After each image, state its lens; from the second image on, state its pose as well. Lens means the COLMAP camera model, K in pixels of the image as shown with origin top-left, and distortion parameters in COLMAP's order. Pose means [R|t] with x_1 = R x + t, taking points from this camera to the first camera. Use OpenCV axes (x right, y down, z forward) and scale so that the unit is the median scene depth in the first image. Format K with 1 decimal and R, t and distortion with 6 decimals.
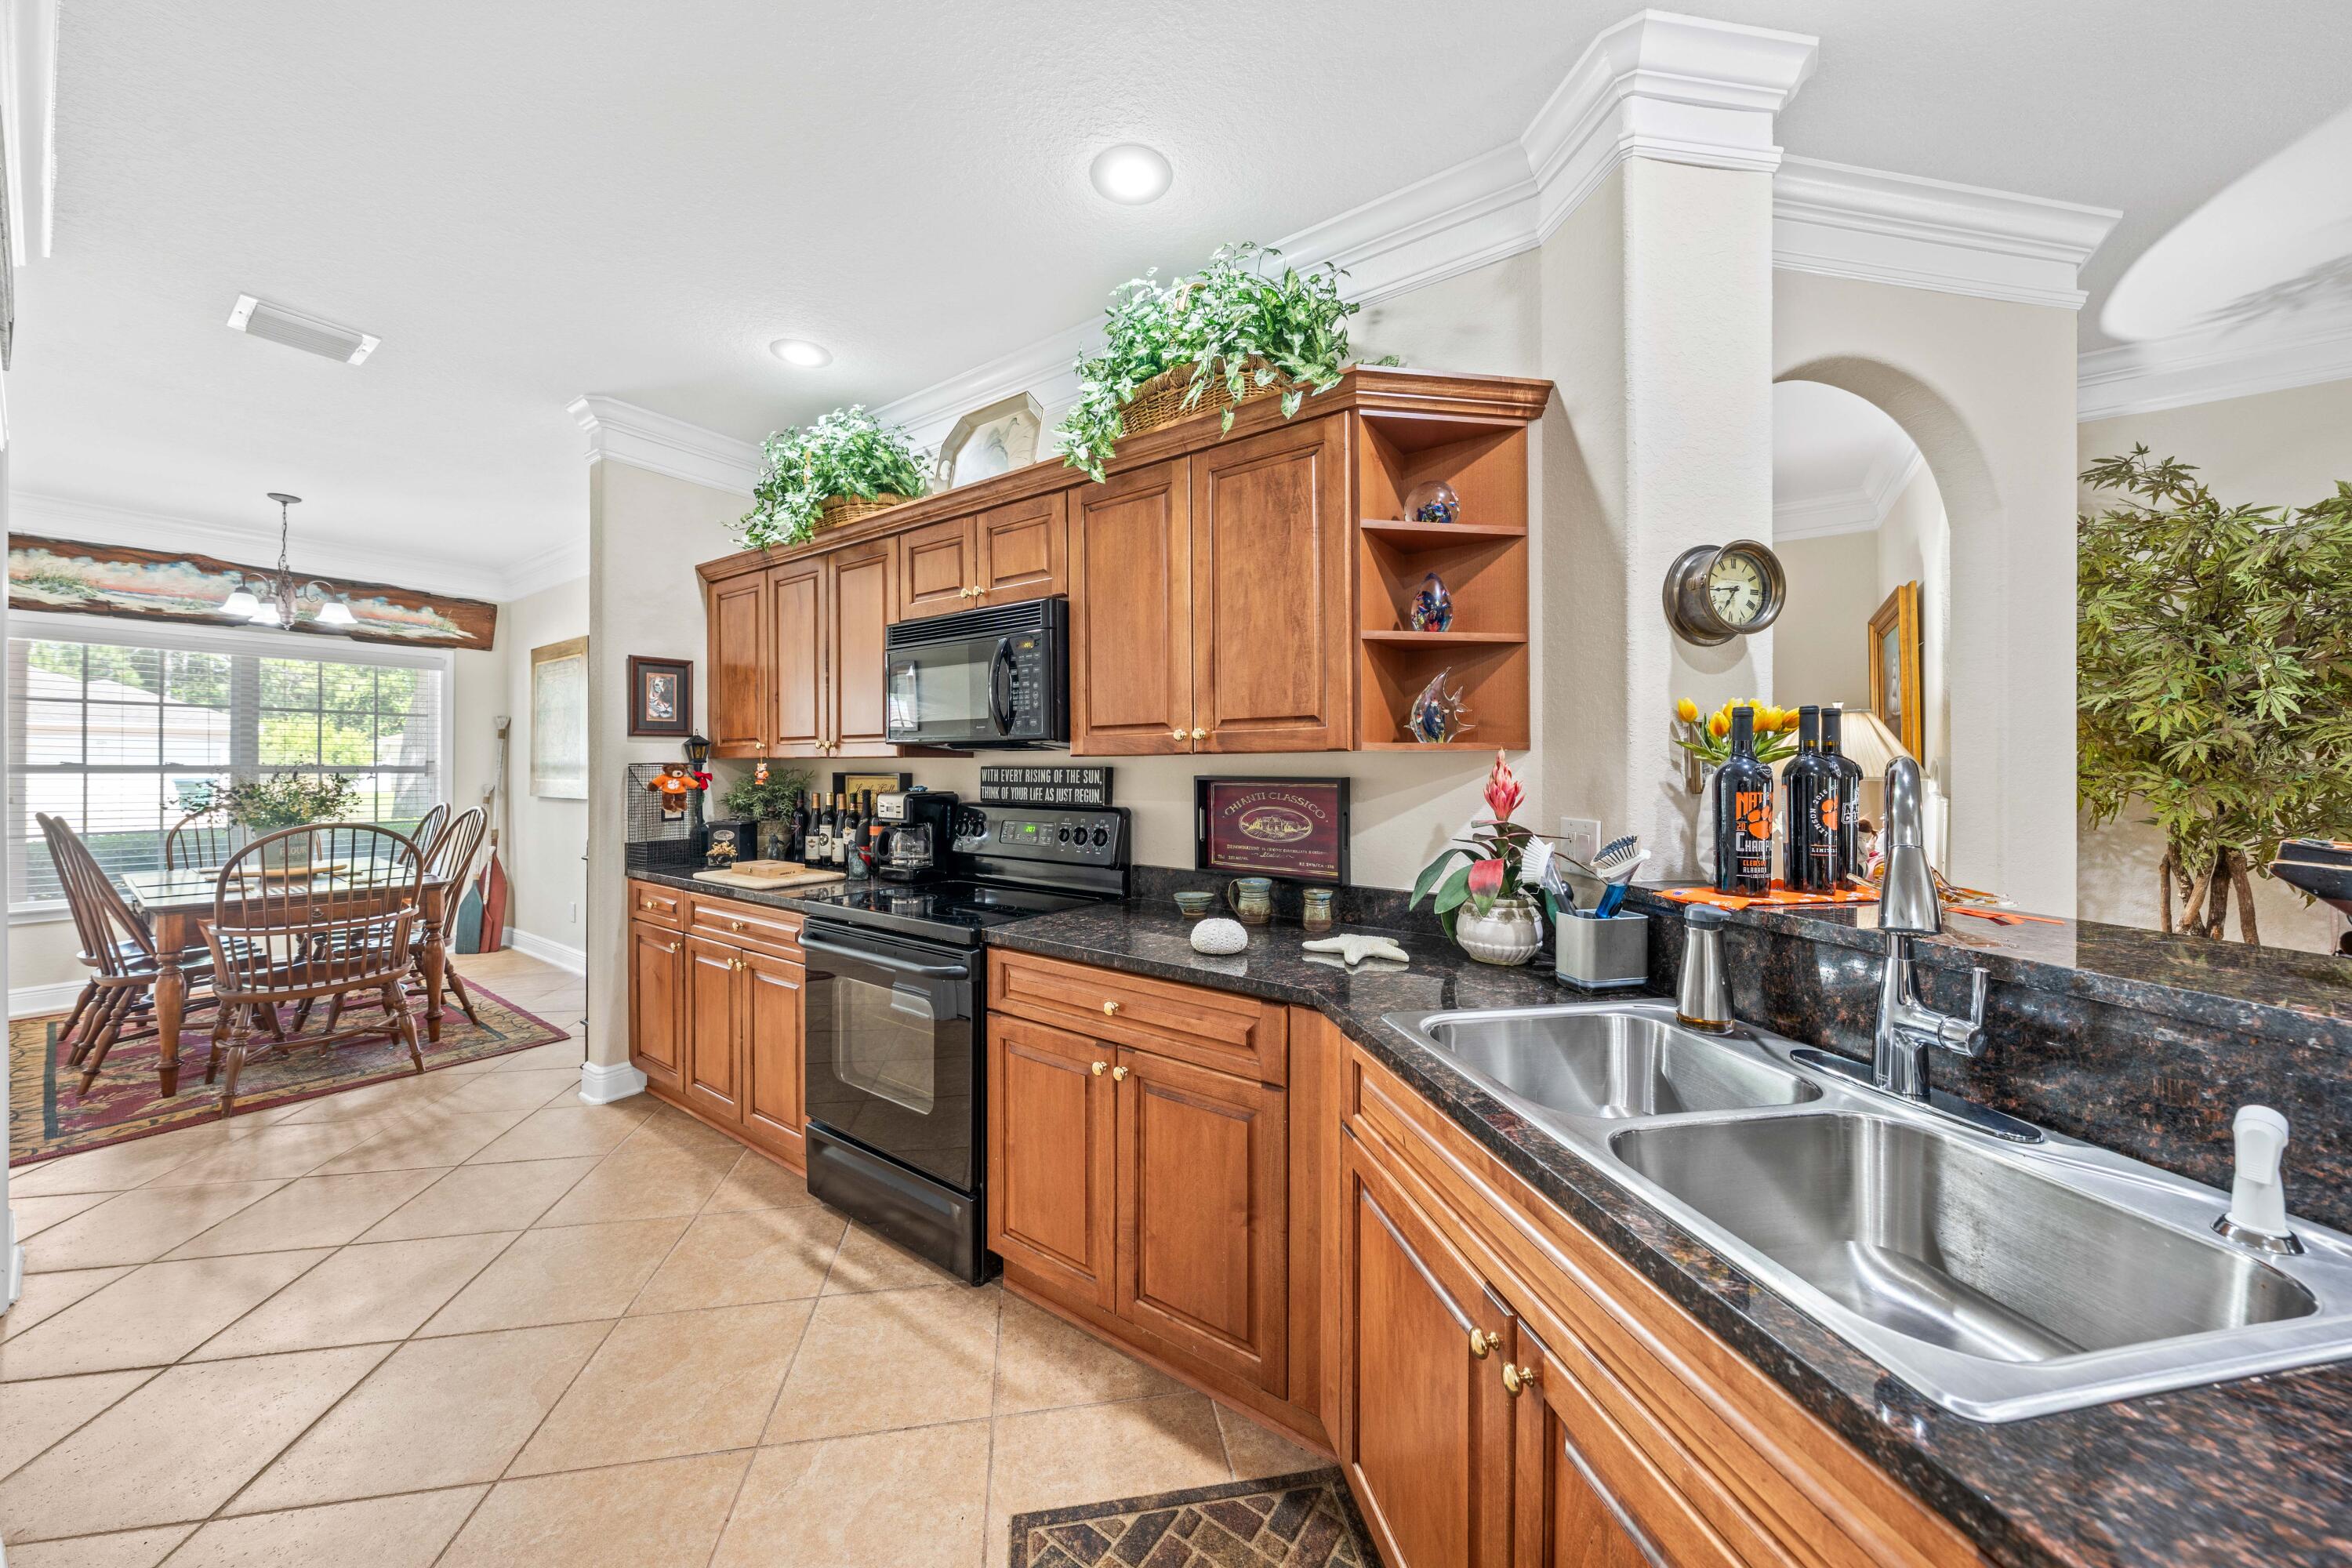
lens RADIAL K [[785.9, 0, 1172.4], [0, 785.9, 769.4], [0, 0, 1]] dist [-0.000230, -0.000005]
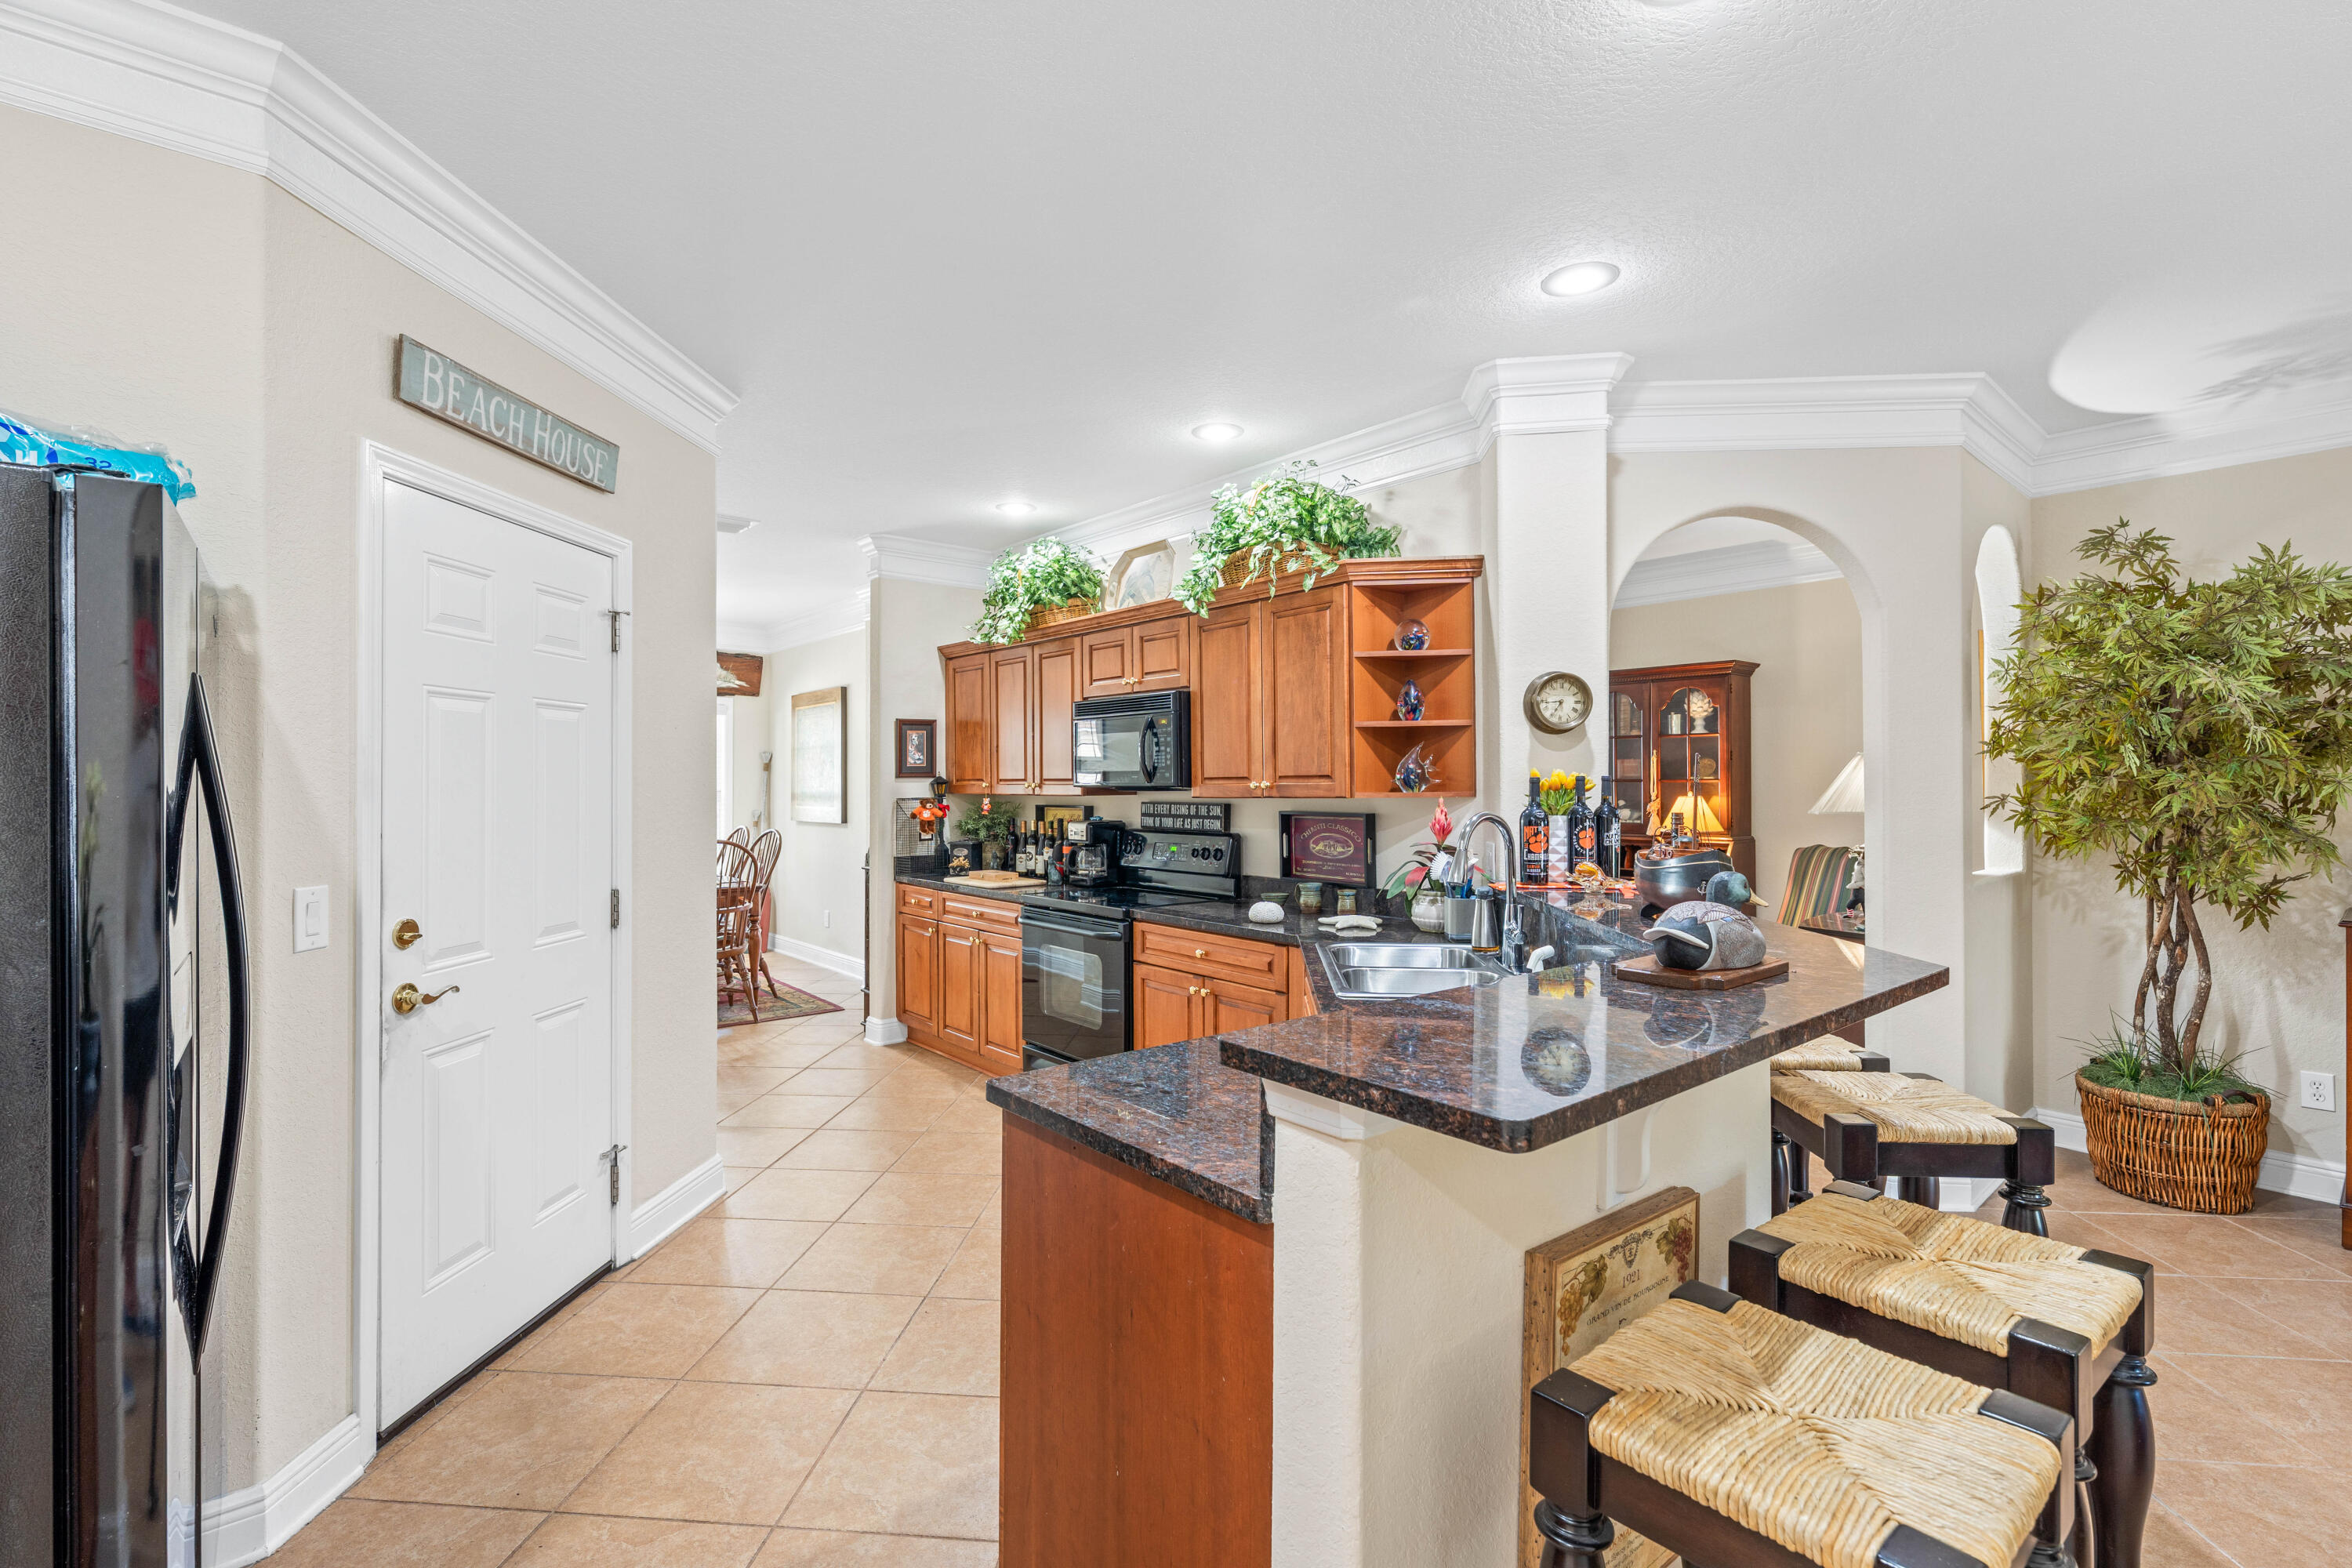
lens RADIAL K [[1065.8, 0, 1176.0], [0, 1065.8, 784.0], [0, 0, 1]] dist [0.000614, 0.000003]
pose [[0.966133, -0.003193, -0.258024, 0.302787], [0.002880, 0.999995, -0.001590, -0.033562], [0.258027, 0.000793, 0.966137, -0.790015]]
